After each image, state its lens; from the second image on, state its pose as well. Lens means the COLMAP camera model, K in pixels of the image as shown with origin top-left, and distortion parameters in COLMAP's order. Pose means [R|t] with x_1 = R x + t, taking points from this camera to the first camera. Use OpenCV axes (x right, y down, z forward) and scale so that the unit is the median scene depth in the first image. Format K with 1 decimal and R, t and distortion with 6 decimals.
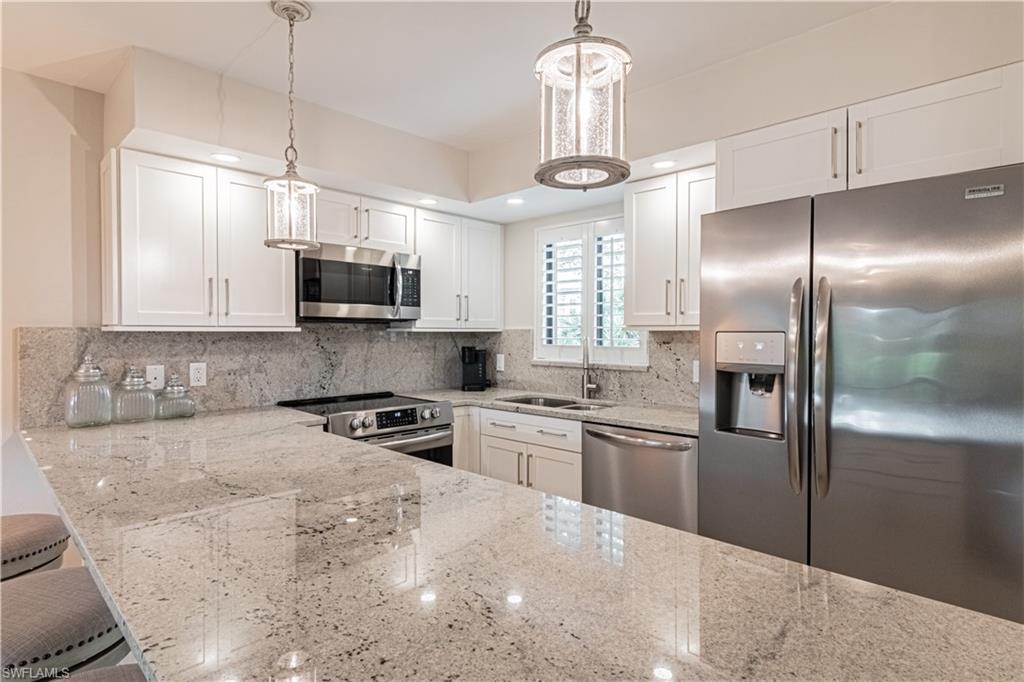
lens RADIAL K [[542.9, 0, 510.8], [0, 542.9, 337.3], [0, 0, 1]] dist [0.002979, 0.000384]
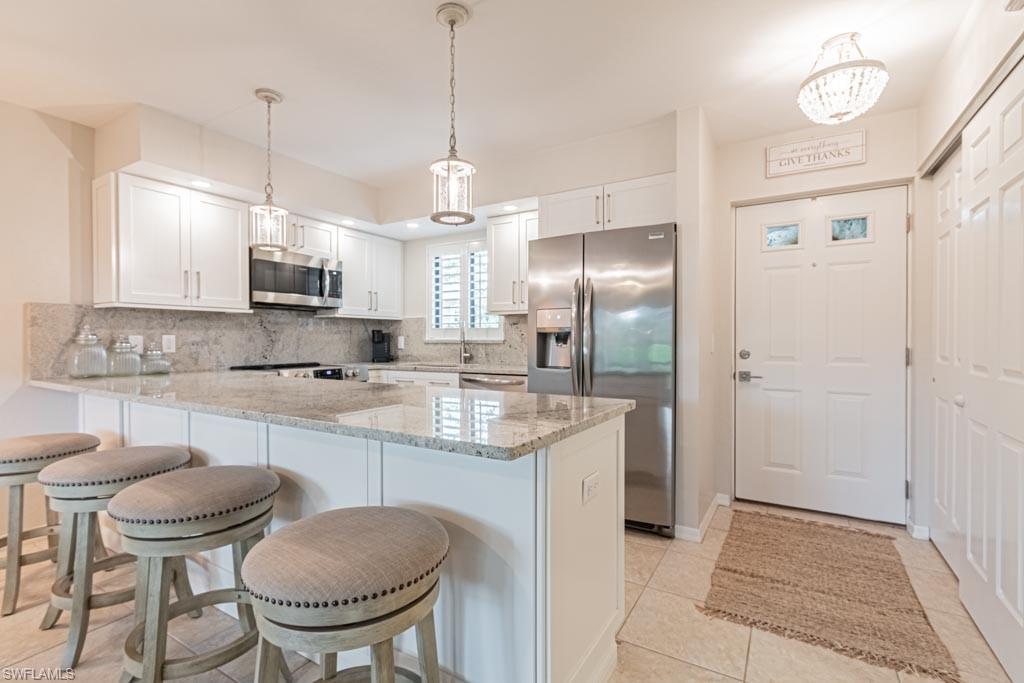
lens RADIAL K [[464.3, 0, 517.3], [0, 464.3, 340.4], [0, 0, 1]] dist [0.002151, -0.001629]
pose [[0.970727, -0.004803, 0.240138, -0.025005], [0.005446, 0.999983, -0.002016, 0.072172], [-0.240124, 0.003265, 0.970737, -0.326097]]
